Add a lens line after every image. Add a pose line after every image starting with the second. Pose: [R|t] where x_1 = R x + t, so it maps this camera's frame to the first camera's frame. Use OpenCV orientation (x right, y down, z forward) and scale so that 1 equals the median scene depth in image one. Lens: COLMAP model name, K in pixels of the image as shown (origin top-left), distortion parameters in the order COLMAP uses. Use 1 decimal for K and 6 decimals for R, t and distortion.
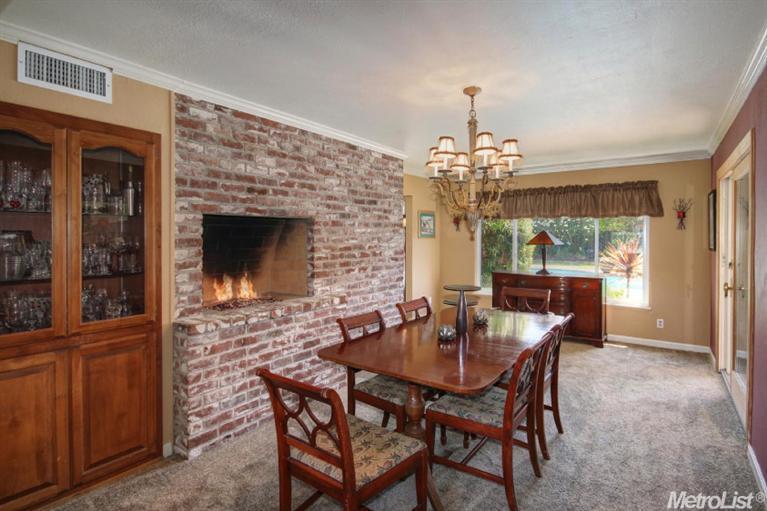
lens RADIAL K [[390.1, 0, 404.6], [0, 390.1, 236.8], [0, 0, 1]] dist [-0.000682, -0.000173]
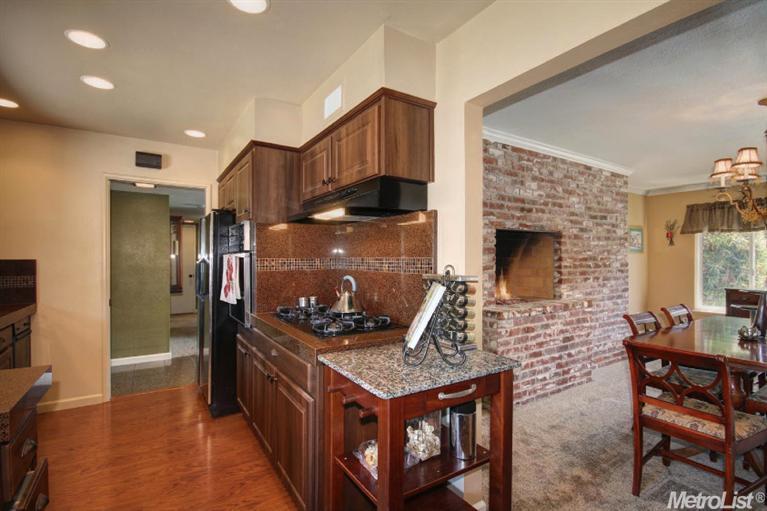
lens RADIAL K [[367.6, 0, 383.5], [0, 367.6, 255.5], [0, 0, 1]] dist [-0.000180, -0.000539]
pose [[0.921648, -0.002181, -0.388021, -0.320468], [-0.001020, 0.999967, -0.008043, 0.033744], [0.388026, 0.007809, 0.921615, -0.228161]]
